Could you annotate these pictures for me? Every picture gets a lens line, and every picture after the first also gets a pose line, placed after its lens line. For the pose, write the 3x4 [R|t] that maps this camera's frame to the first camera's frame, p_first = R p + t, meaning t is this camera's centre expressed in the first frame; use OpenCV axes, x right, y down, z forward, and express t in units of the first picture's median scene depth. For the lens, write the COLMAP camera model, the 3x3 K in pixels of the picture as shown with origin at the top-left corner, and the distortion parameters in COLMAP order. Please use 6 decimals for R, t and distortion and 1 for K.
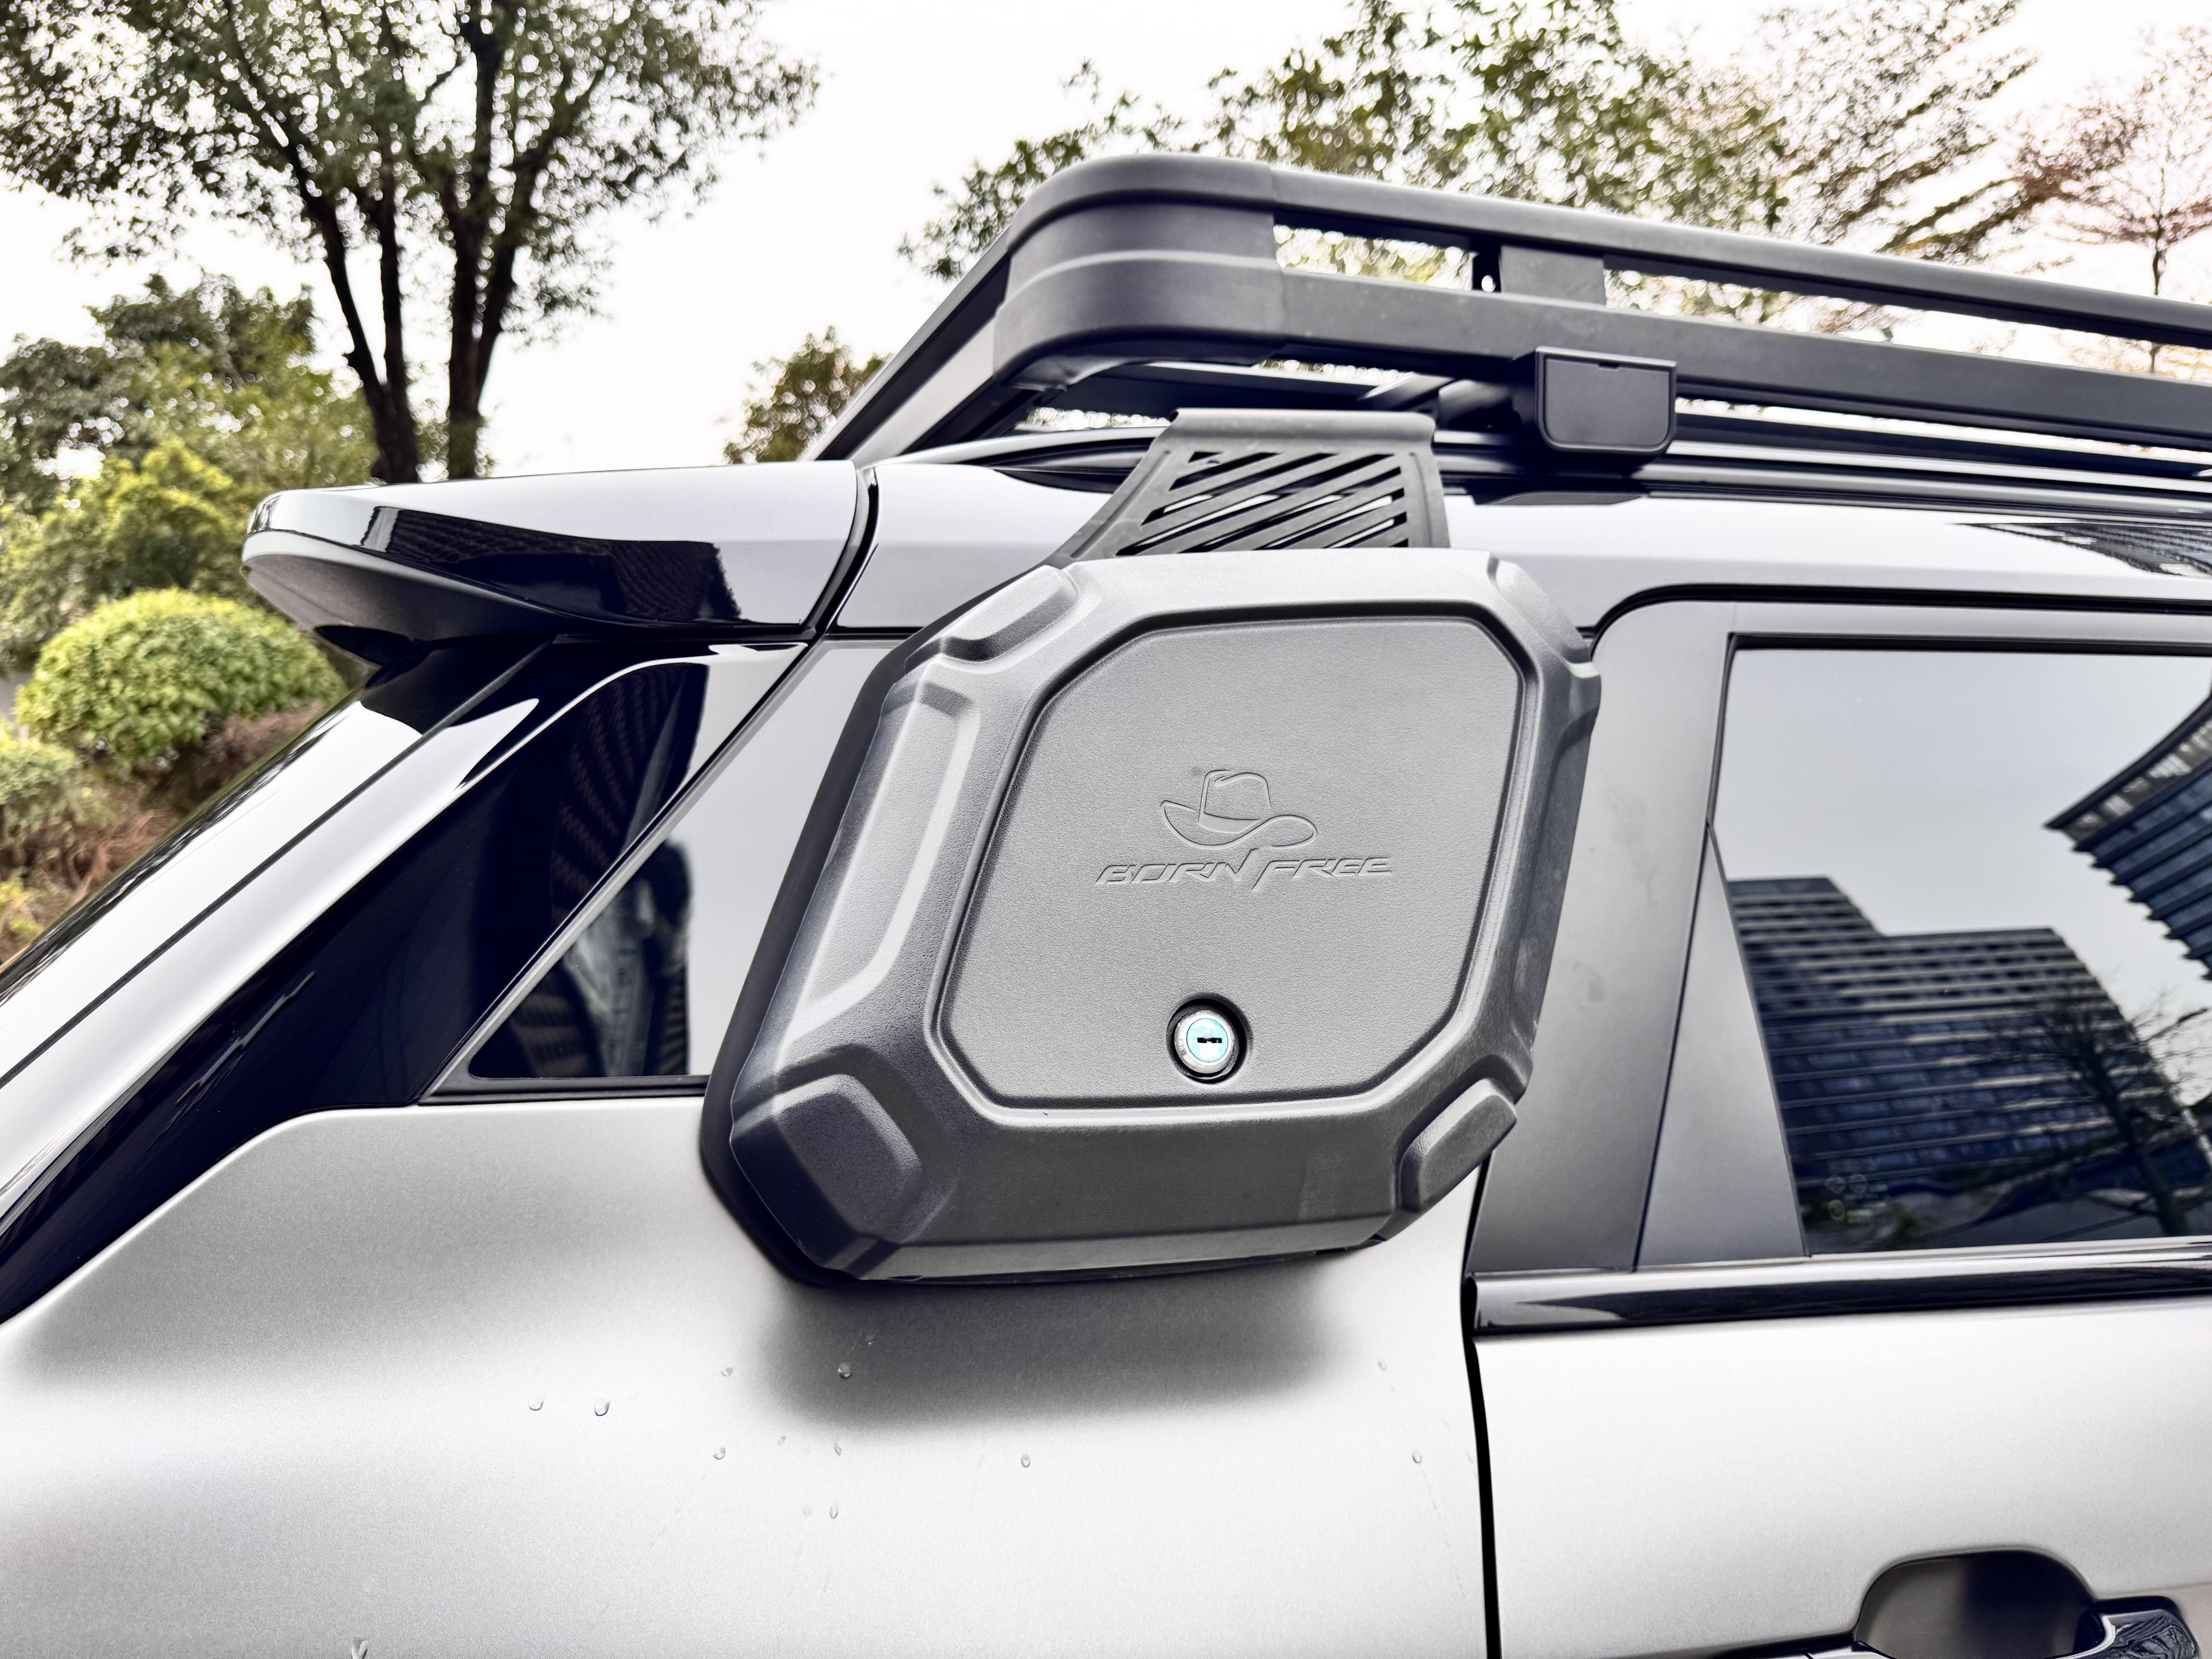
lens RADIAL K [[1642.3, 0, 1091.1], [0, 1642.3, 826.3], [0, 0, 1]] dist [0.033166, -0.050091]
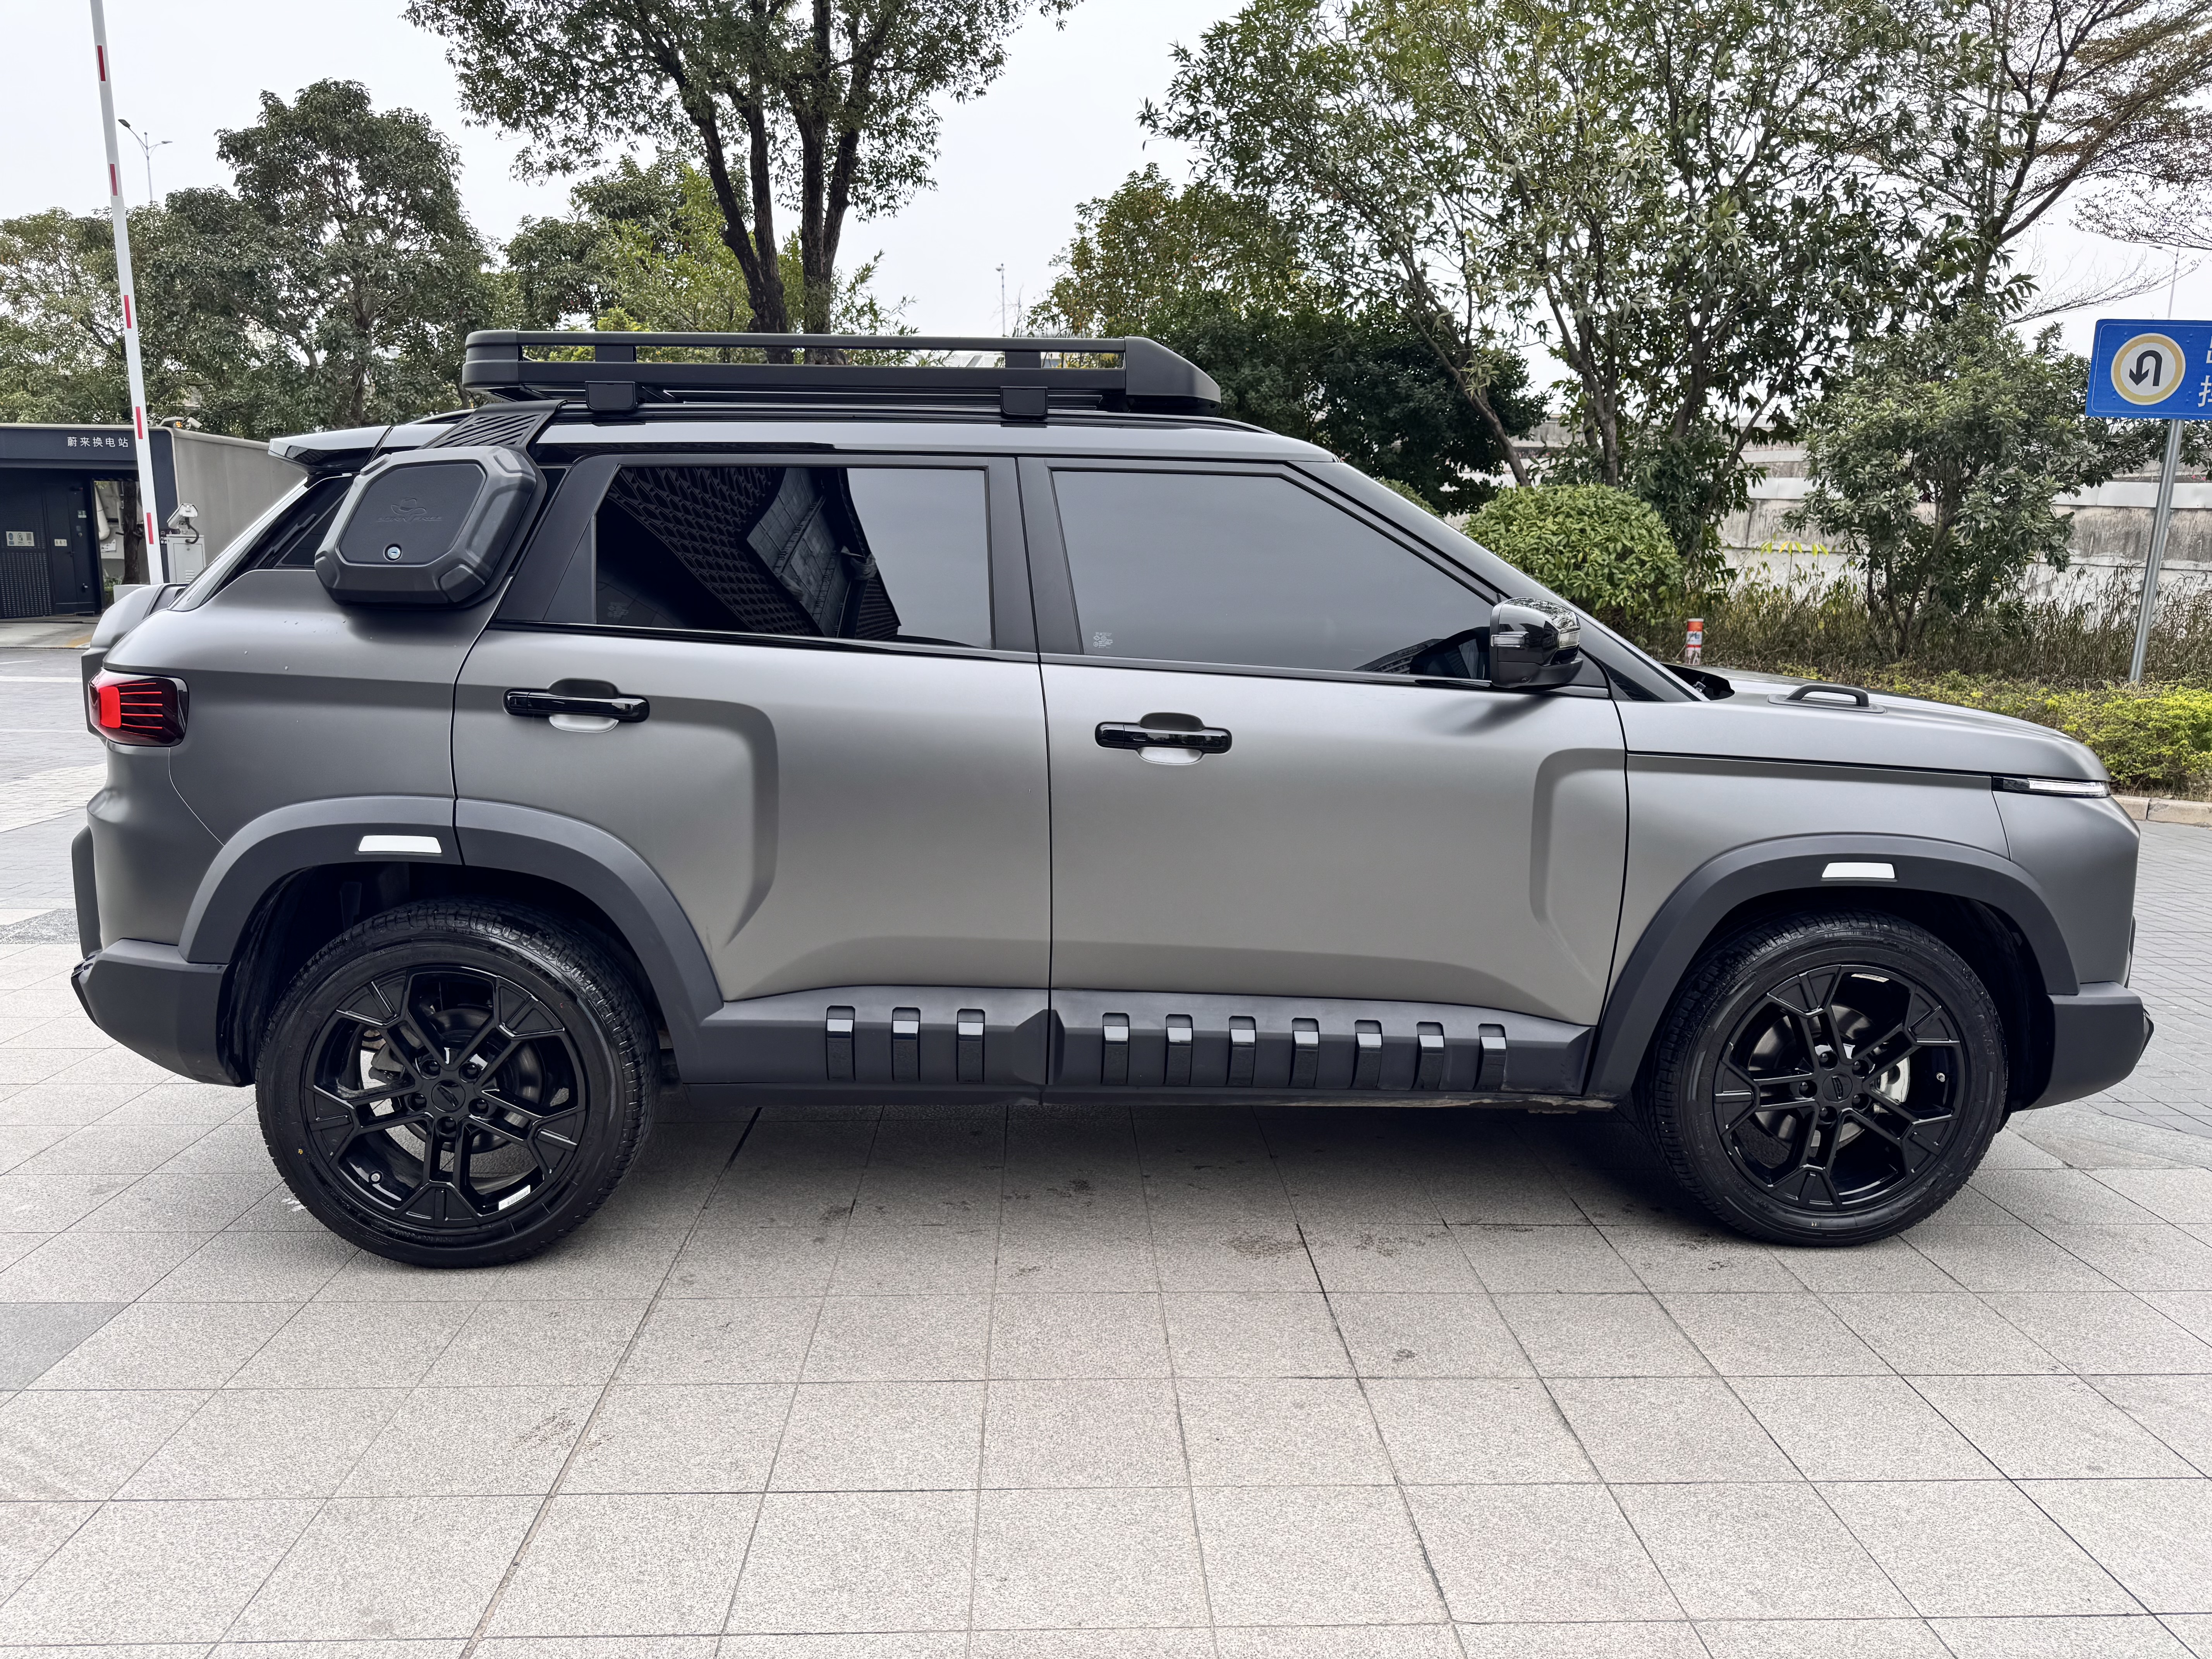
lens RADIAL K [[1642.3, 0, 1085.4], [0, 1642.3, 827.9], [0, 0, 1]] dist [0.033166, -0.050091]
pose [[0.957677, 0.040840, -0.284935, 0.196475], [-0.007625, 0.993135, 0.116722, 0.014531], [0.287746, -0.109610, 0.951414, -0.170773]]
